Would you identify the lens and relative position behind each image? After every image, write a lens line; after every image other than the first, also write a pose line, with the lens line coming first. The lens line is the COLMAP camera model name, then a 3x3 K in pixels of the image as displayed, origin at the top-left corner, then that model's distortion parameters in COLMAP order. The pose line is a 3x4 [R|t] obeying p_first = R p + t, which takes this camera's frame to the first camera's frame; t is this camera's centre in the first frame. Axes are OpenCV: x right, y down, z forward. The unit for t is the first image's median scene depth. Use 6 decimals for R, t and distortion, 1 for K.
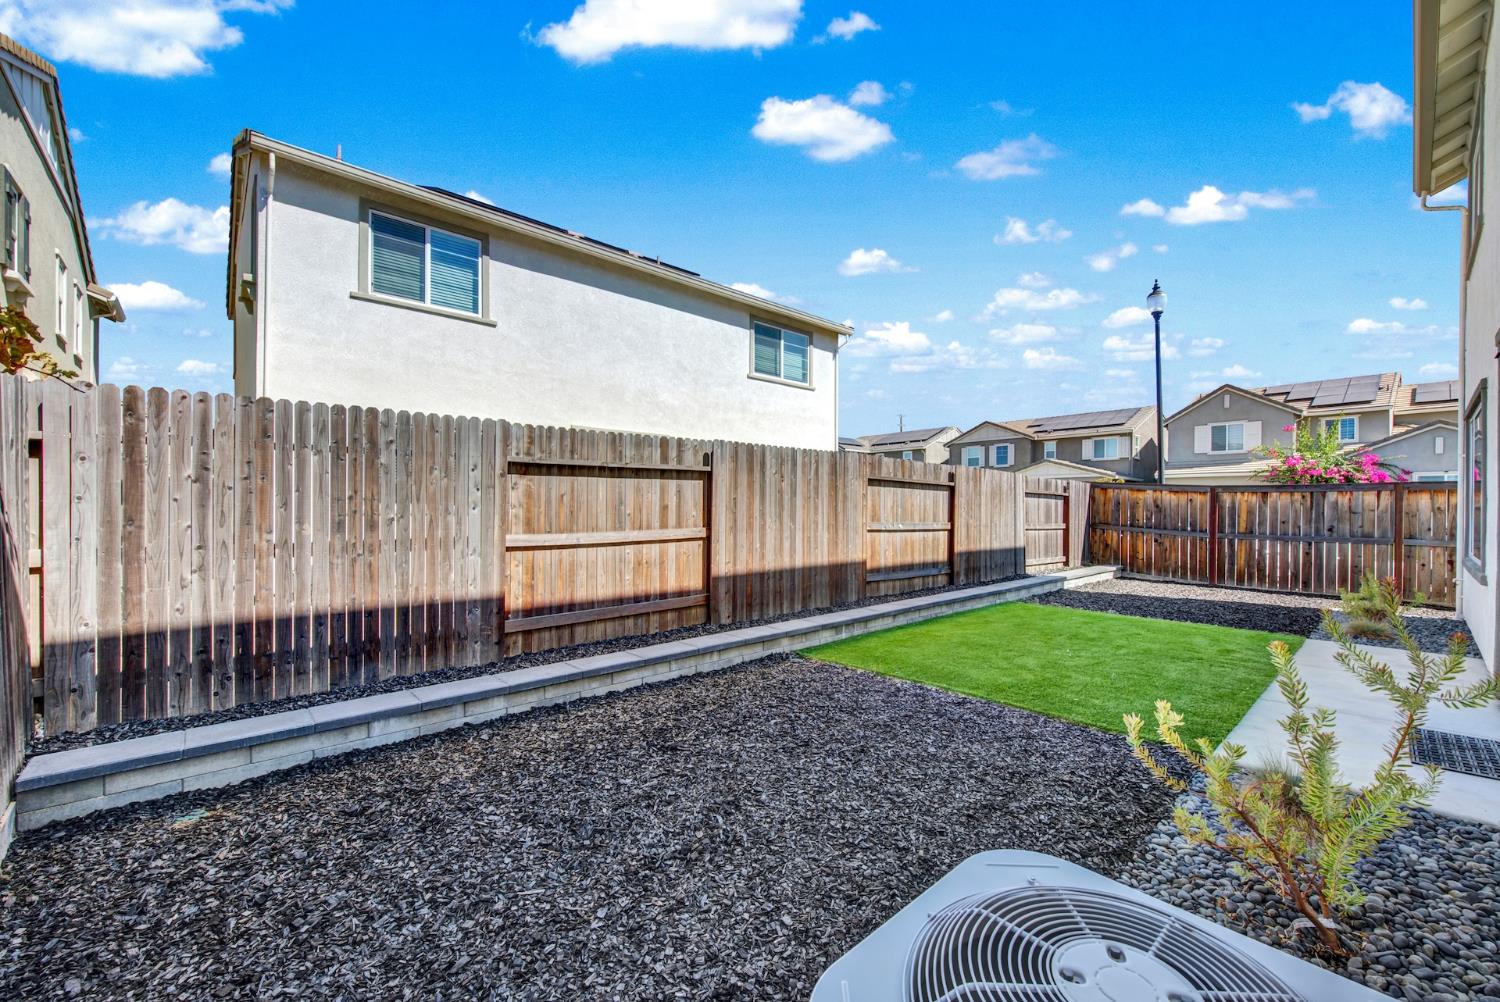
lens RADIAL K [[598.0, 0, 755.5], [0, 598.0, 507.0], [0, 0, 1]] dist [-0.000265, -0.000094]
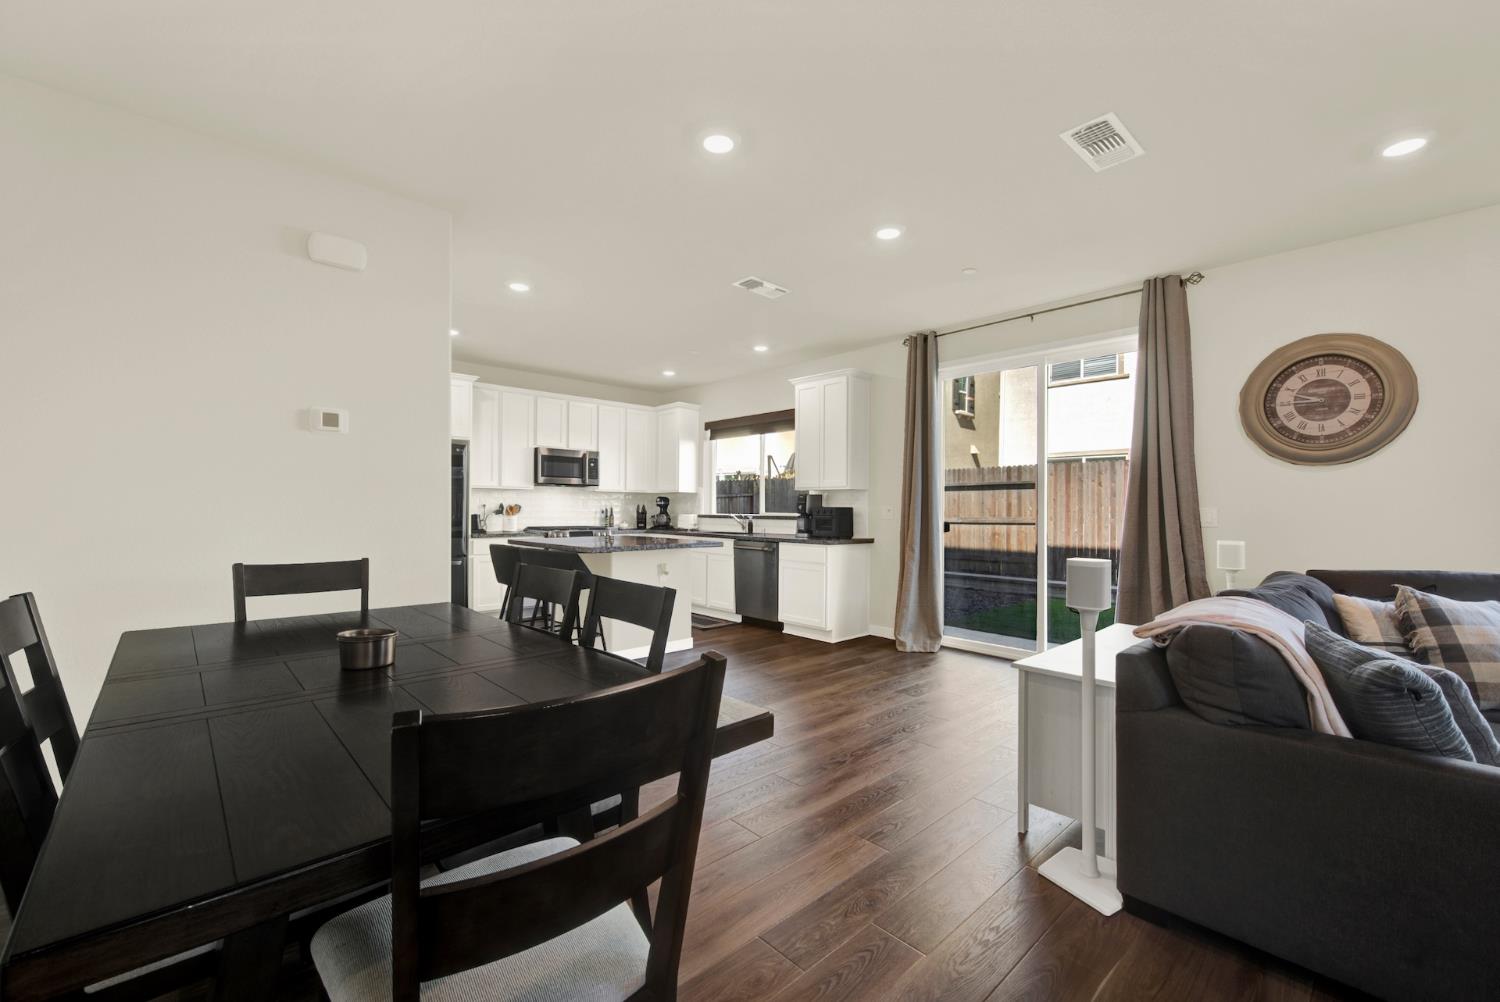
lens RADIAL K [[612.0, 0, 756.6], [0, 612.0, 507.8], [0, 0, 1]] dist [0.000752, -0.000138]
pose [[0.015781, -0.004460, -0.999866, 0.897660], [-0.006390, 0.999969, -0.004562, 0.011347], [0.999855, 0.006462, 0.015752, 0.110058]]
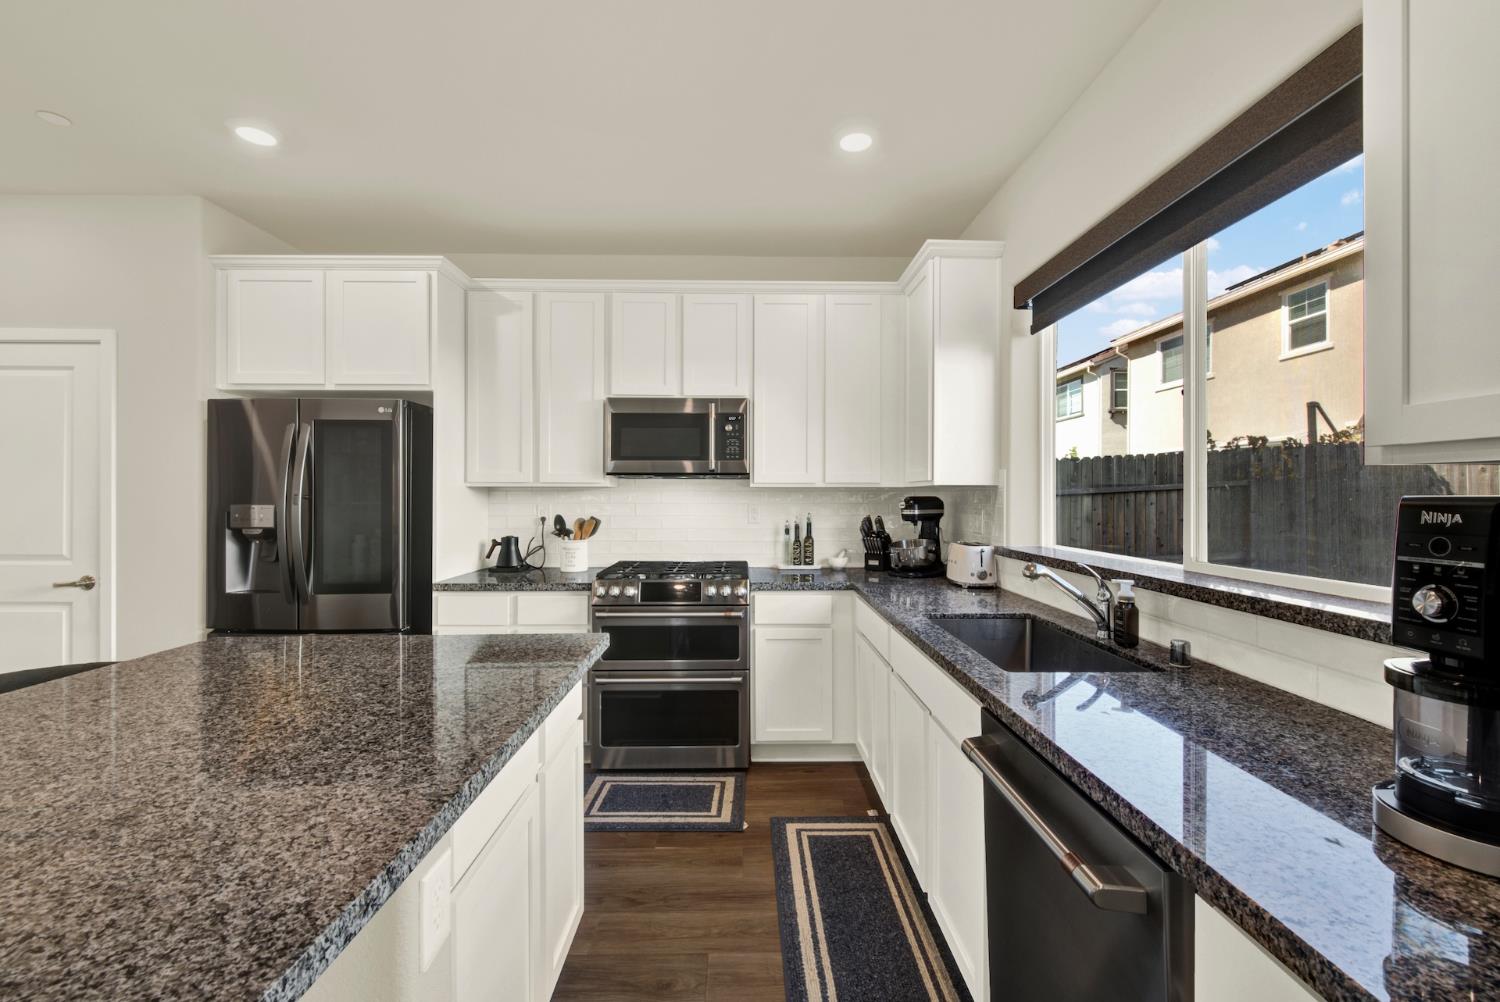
lens RADIAL K [[620.1, 0, 753.5], [0, 620.1, 498.9], [0, 0, 1]] dist [-0.001390, -0.000960]
pose [[-0.659375, -0.000237, -0.751814, 0.421523], [-0.001945, 0.999997, 0.001391, -0.004291], [0.751812, 0.002379, -0.659373, 0.149061]]
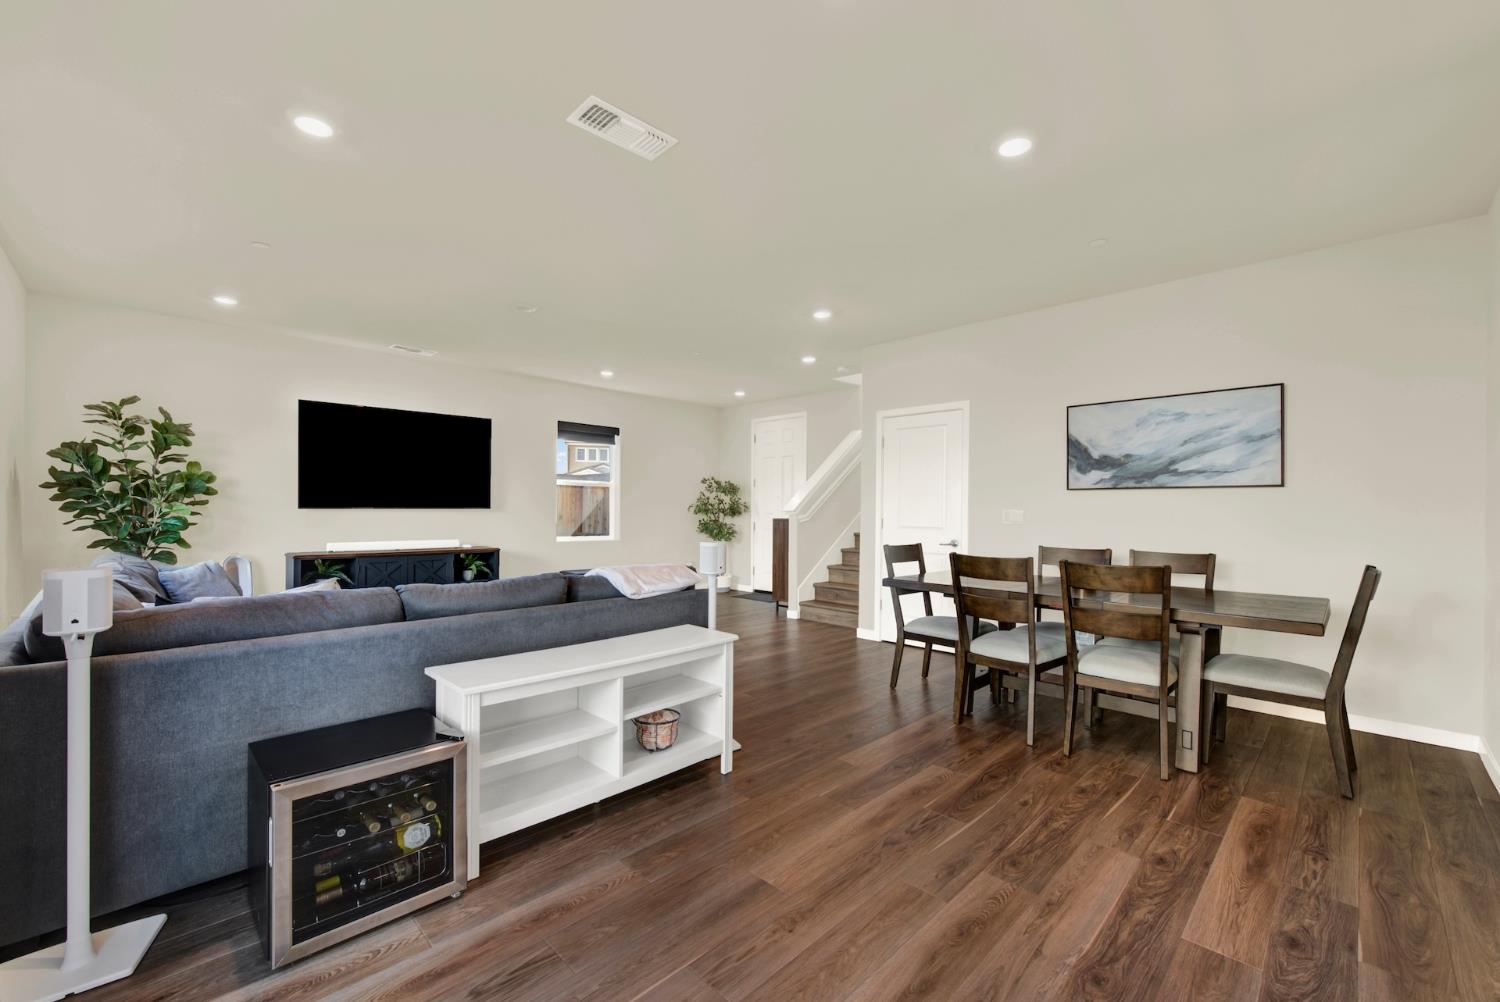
lens RADIAL K [[612.0, 0, 756.6], [0, 612.0, 507.8], [0, 0, 1]] dist [0.000752, -0.000138]
pose [[-0.058820, -0.003106, 0.998264, 0.407261], [-0.011277, 0.999933, 0.002446, 0.008579], [-0.998205, -0.011114, -0.058851, 0.214732]]
